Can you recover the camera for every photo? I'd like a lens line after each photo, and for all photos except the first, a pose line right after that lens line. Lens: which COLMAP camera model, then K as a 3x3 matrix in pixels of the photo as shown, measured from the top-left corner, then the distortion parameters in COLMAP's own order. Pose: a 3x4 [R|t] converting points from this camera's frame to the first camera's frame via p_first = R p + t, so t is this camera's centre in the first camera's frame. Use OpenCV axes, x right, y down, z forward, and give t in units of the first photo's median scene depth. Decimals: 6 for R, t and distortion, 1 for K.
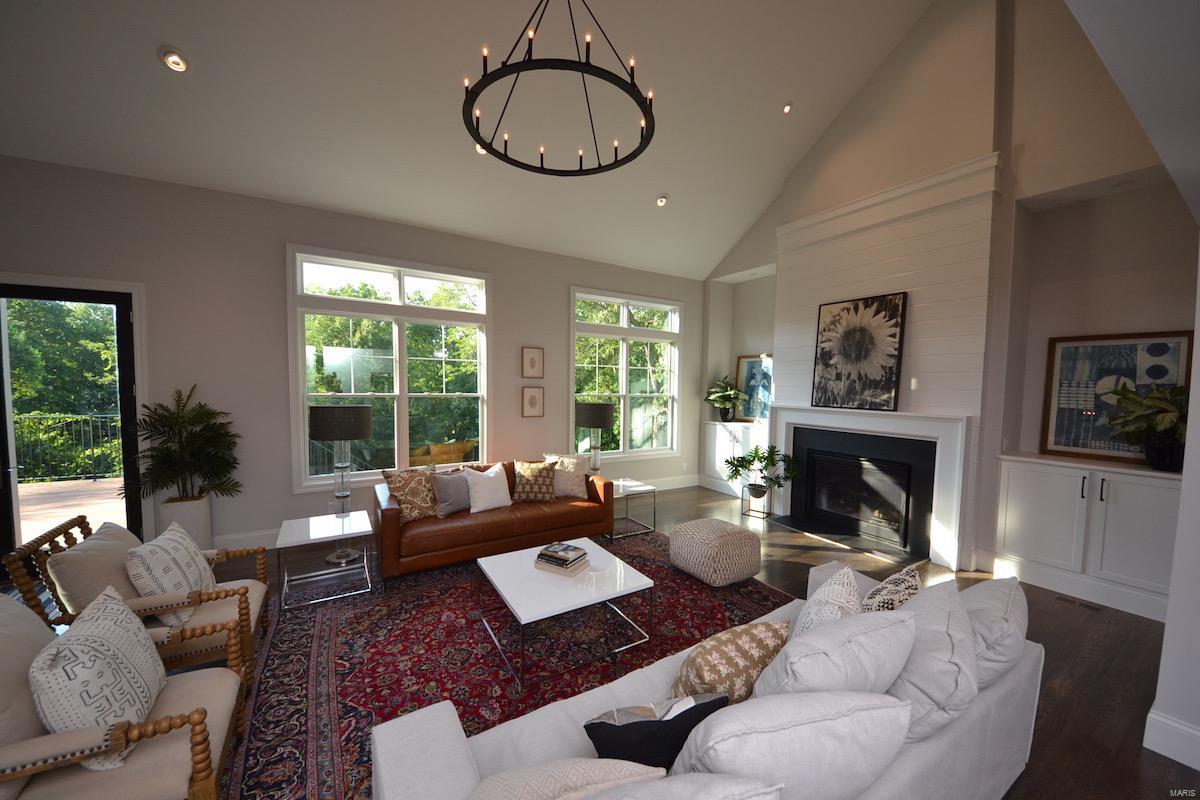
lens RADIAL K [[433.0, 0, 596.8], [0, 433.0, 410.3], [0, 0, 1]] dist [0.022888, -0.017463]
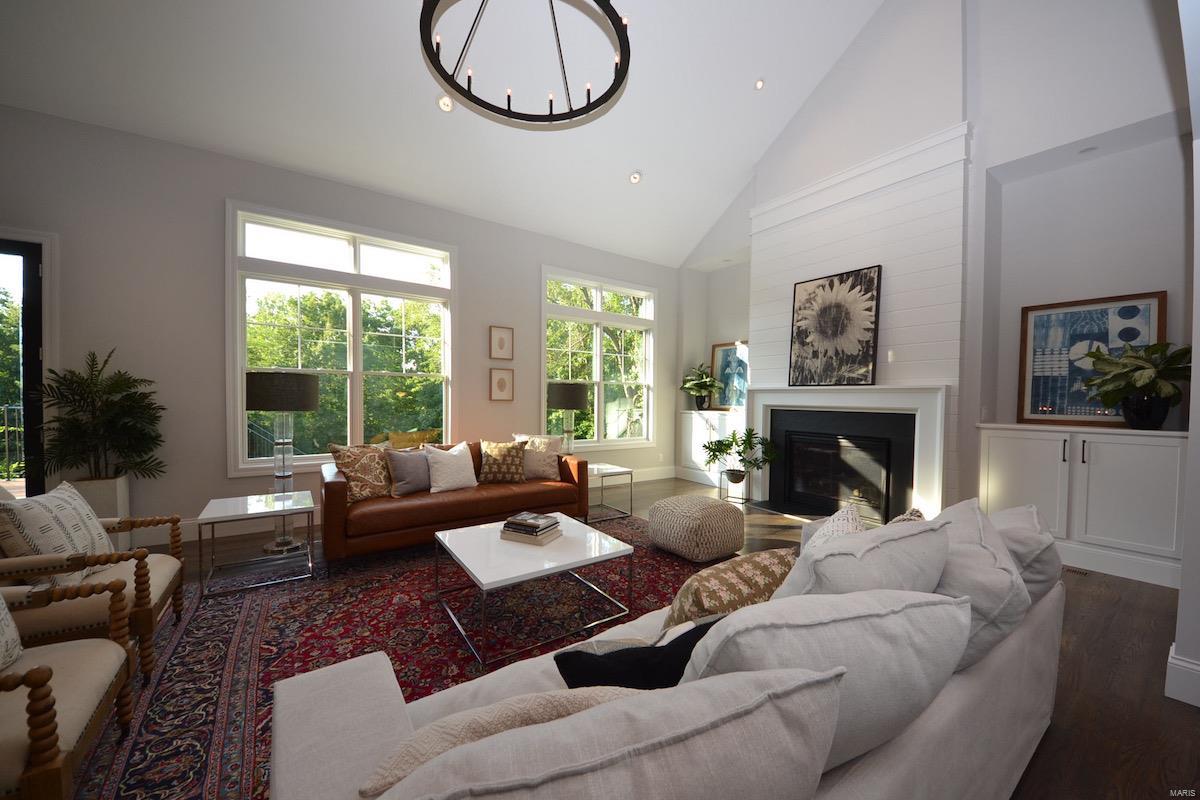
lens RADIAL K [[433.0, 0, 596.8], [0, 433.0, 410.3], [0, 0, 1]] dist [0.022888, -0.017463]
pose [[0.998047, -0.004777, 0.062278, 0.000152], [0.006744, 0.999484, -0.031419, 0.097115], [-0.062096, 0.031778, 0.997564, 0.067527]]
